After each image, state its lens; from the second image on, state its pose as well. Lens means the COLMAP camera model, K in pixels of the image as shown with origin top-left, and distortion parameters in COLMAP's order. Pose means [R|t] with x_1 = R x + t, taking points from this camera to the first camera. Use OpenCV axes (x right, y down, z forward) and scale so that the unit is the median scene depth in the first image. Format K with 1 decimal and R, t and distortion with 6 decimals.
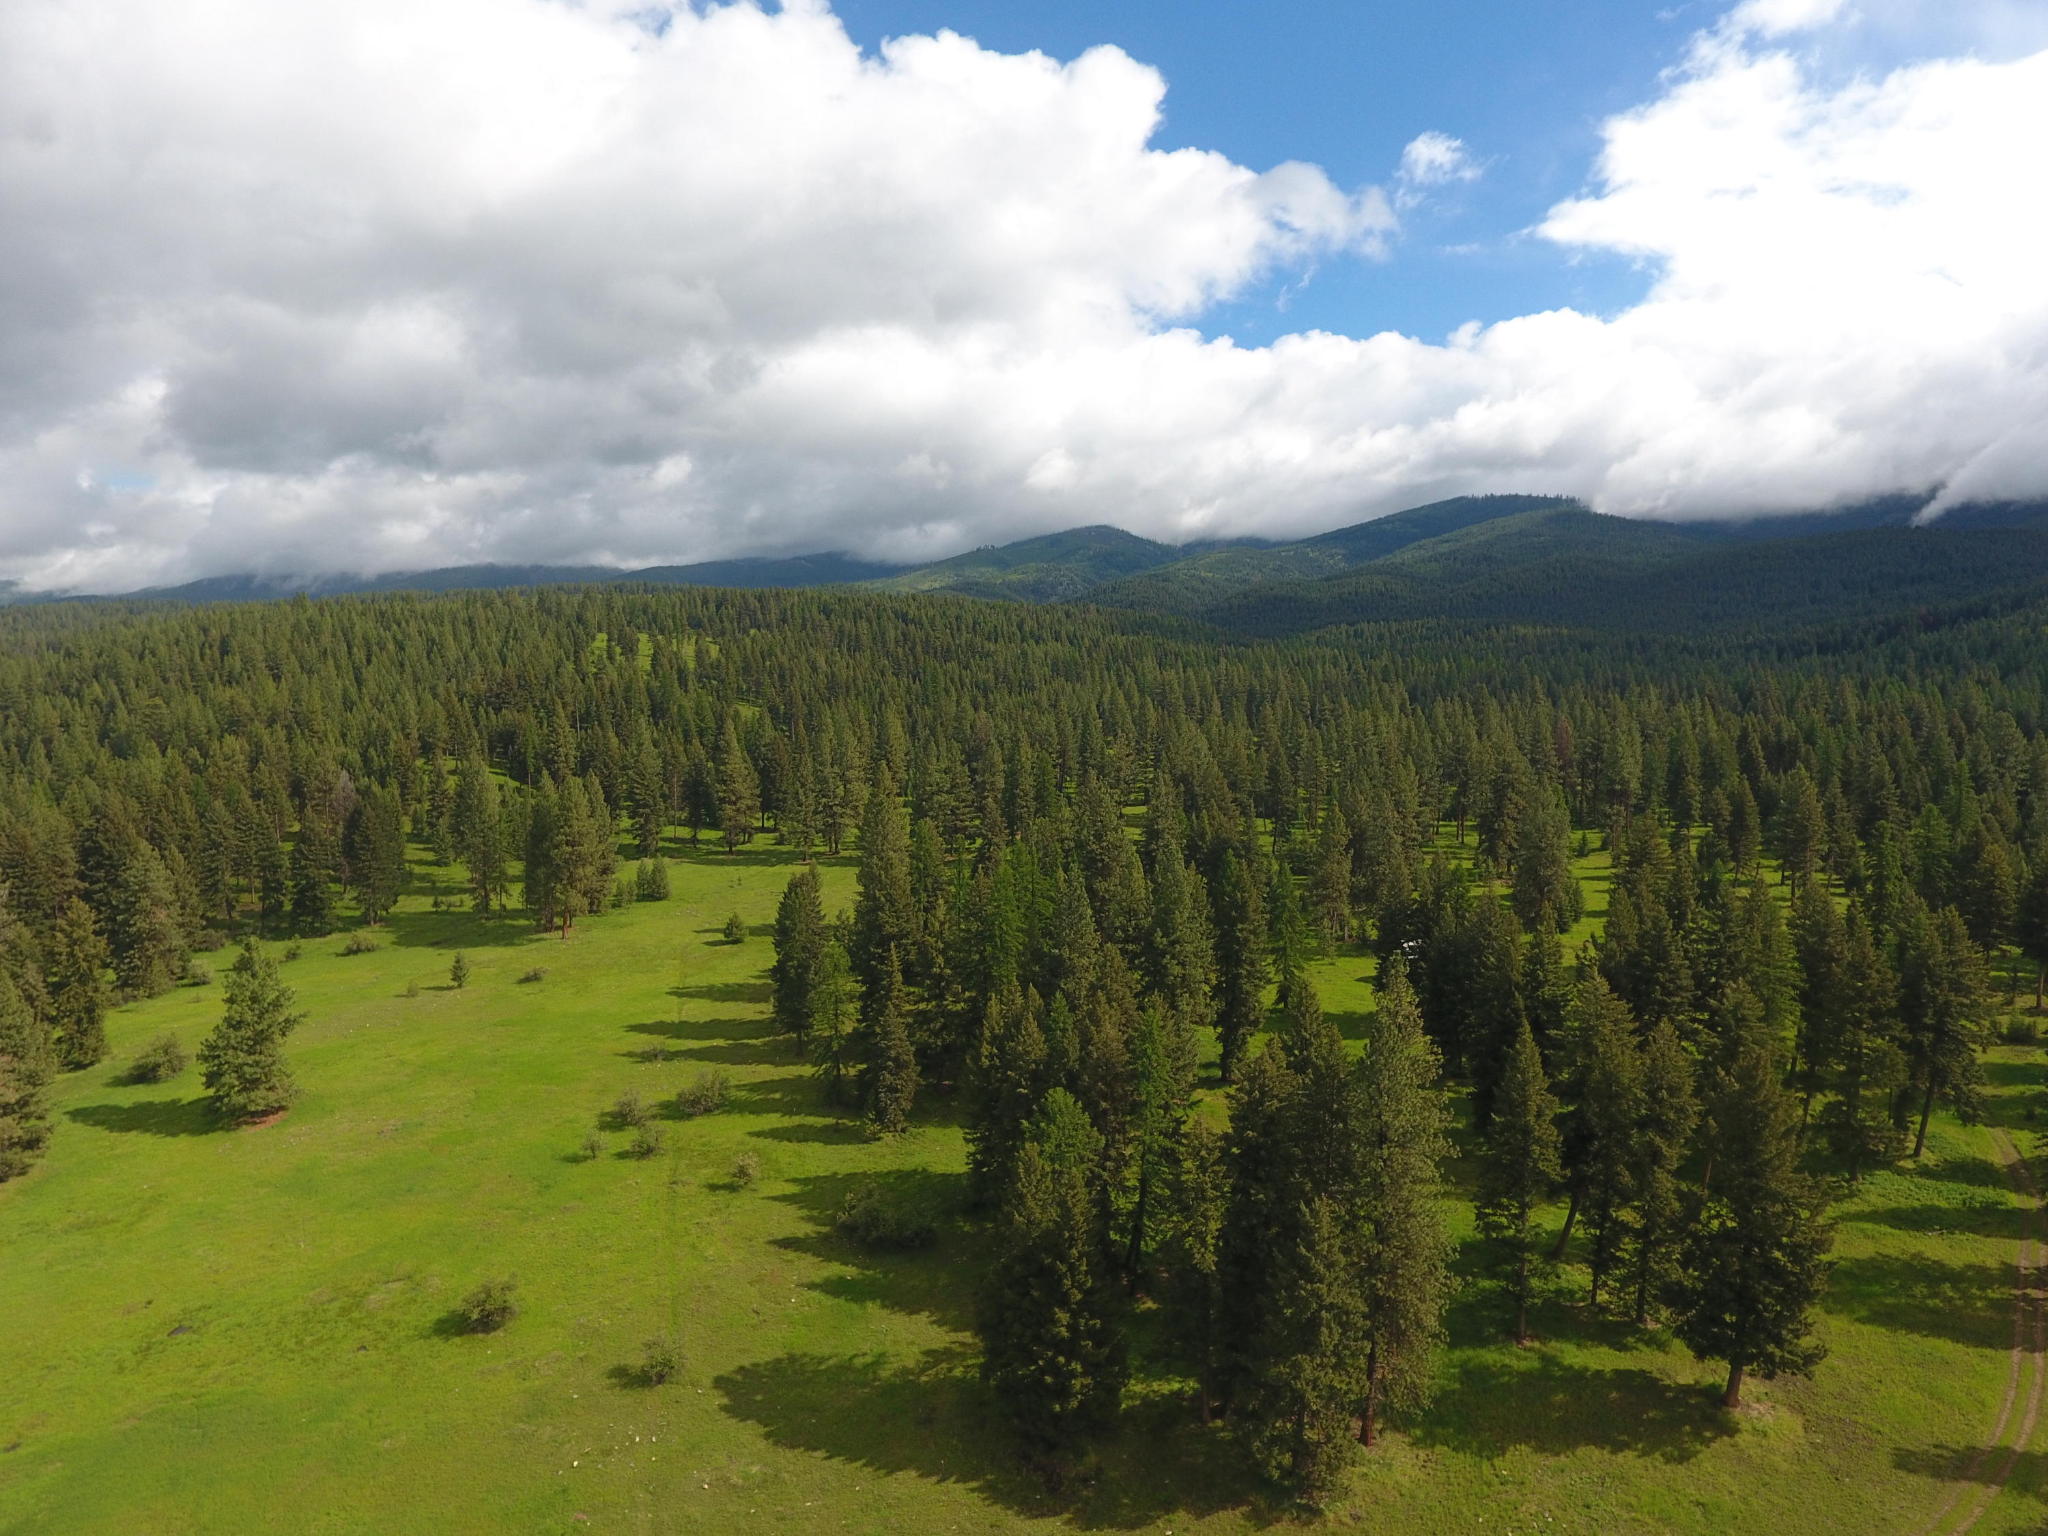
lens RADIAL K [[1211.4, 0, 1024.0], [0, 1211.4, 768.0], [0, 0, 1]] dist [0.004195, -0.001975]
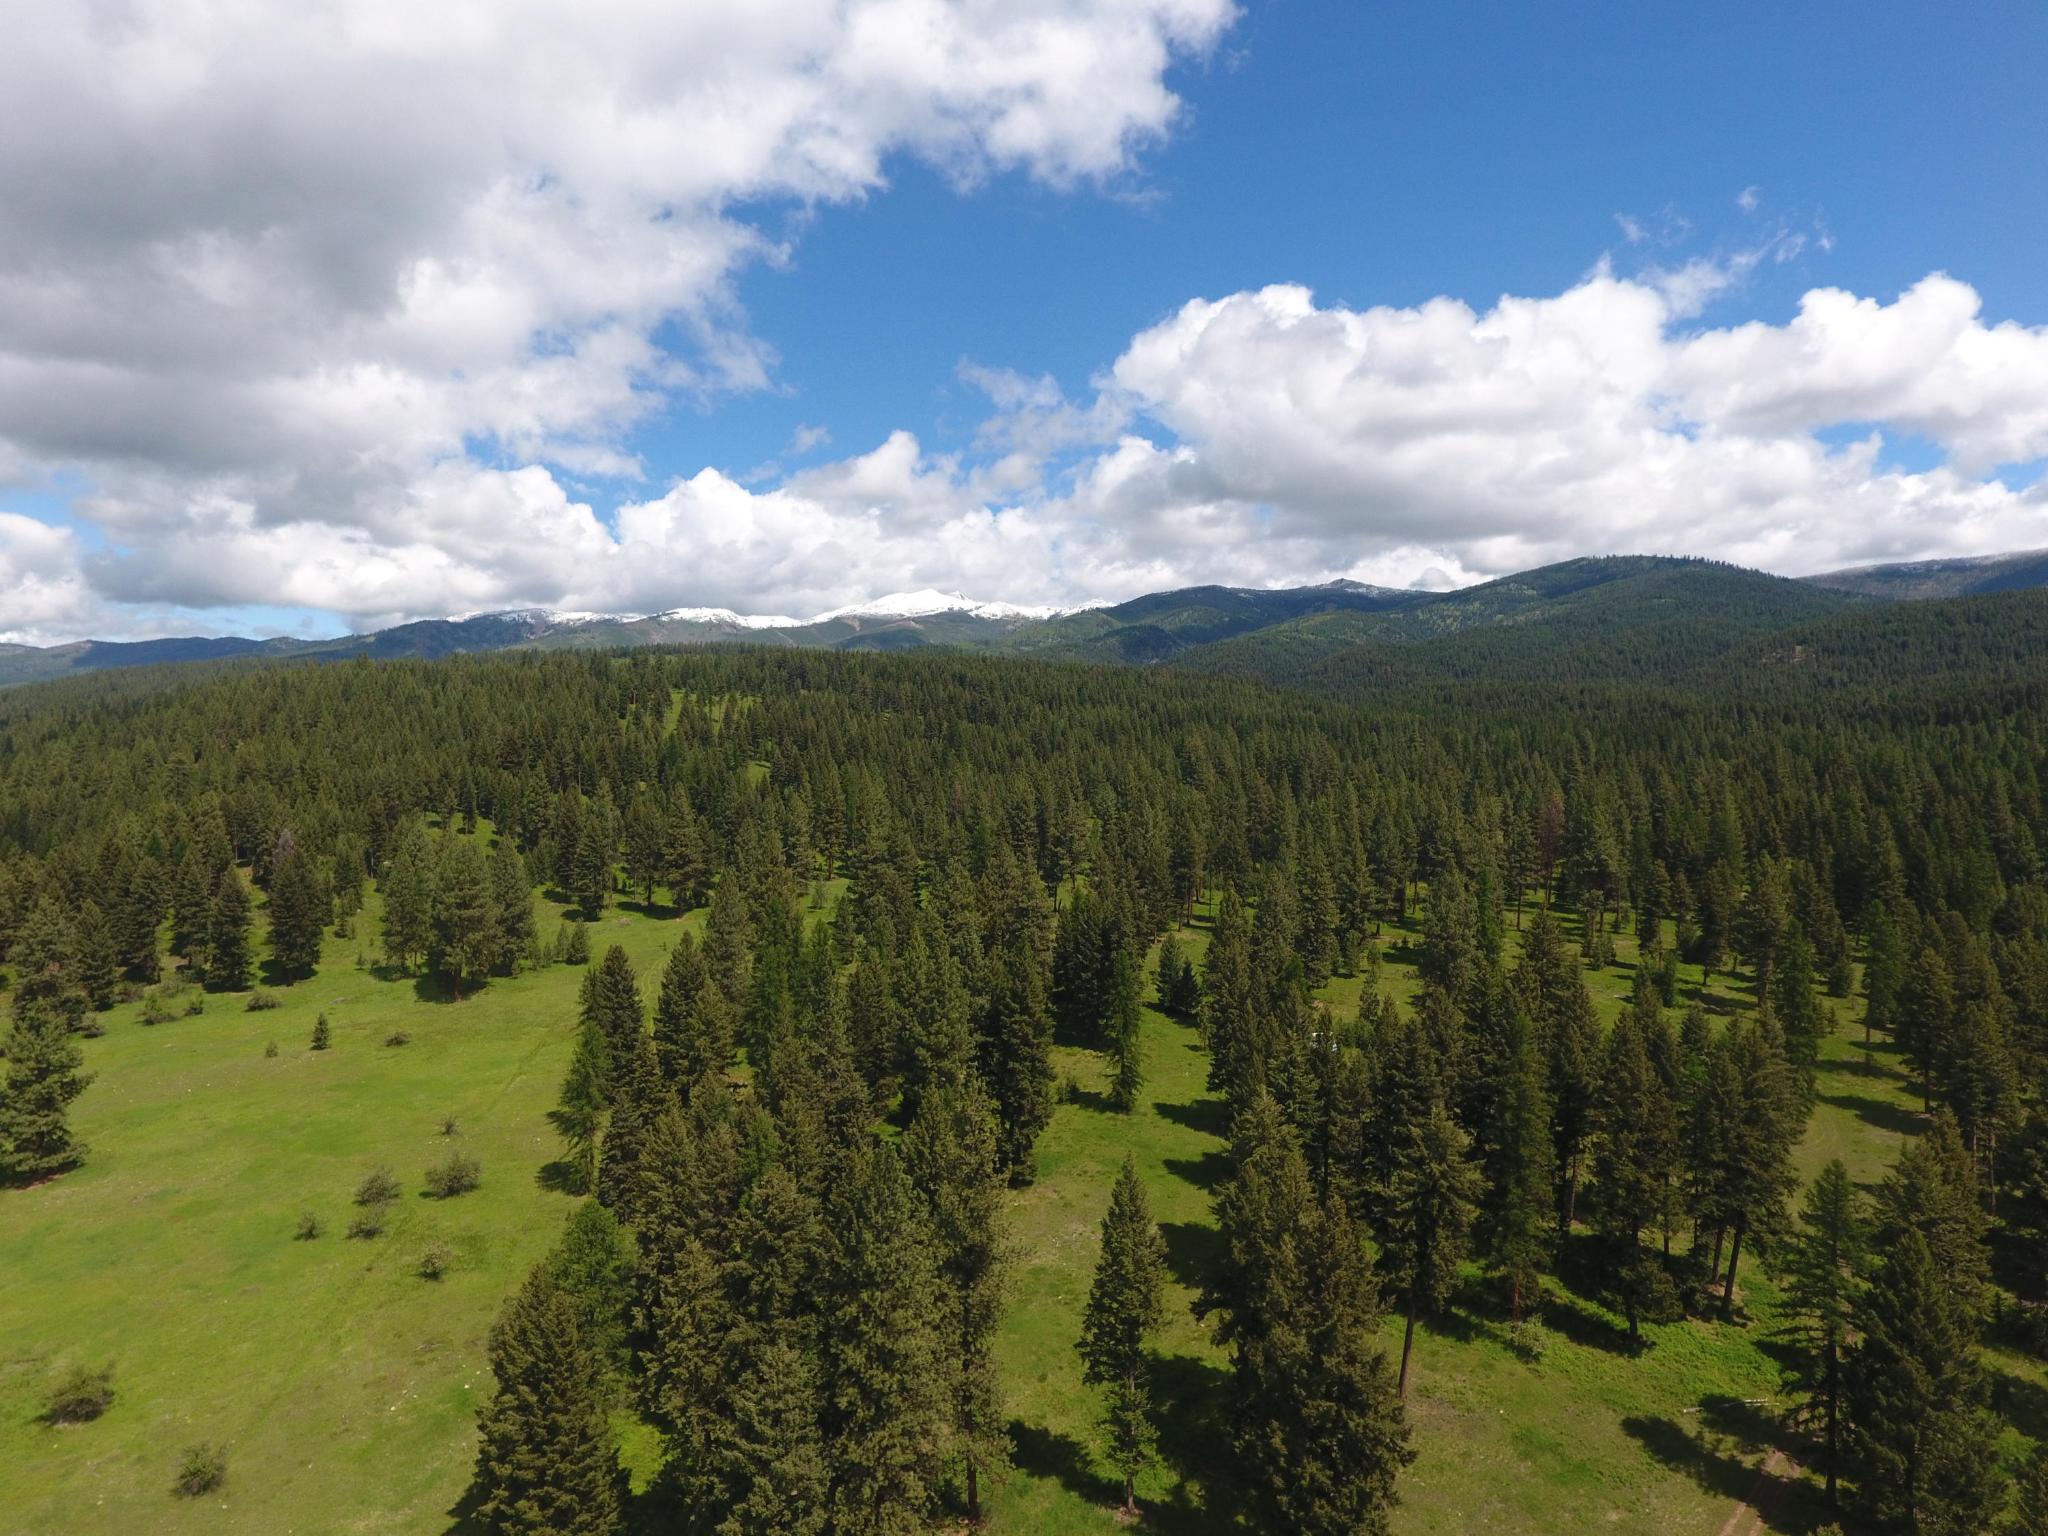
lens RADIAL K [[1211.4, 0, 1024.0], [0, 1211.4, 768.0], [0, 0, 1]] dist [0.004195, -0.001975]
pose [[0.995221, 0.012400, -0.096860, 0.182004], [-0.017230, 0.998641, -0.049188, -0.010938], [0.096118, 0.050621, 0.994082, 0.035442]]
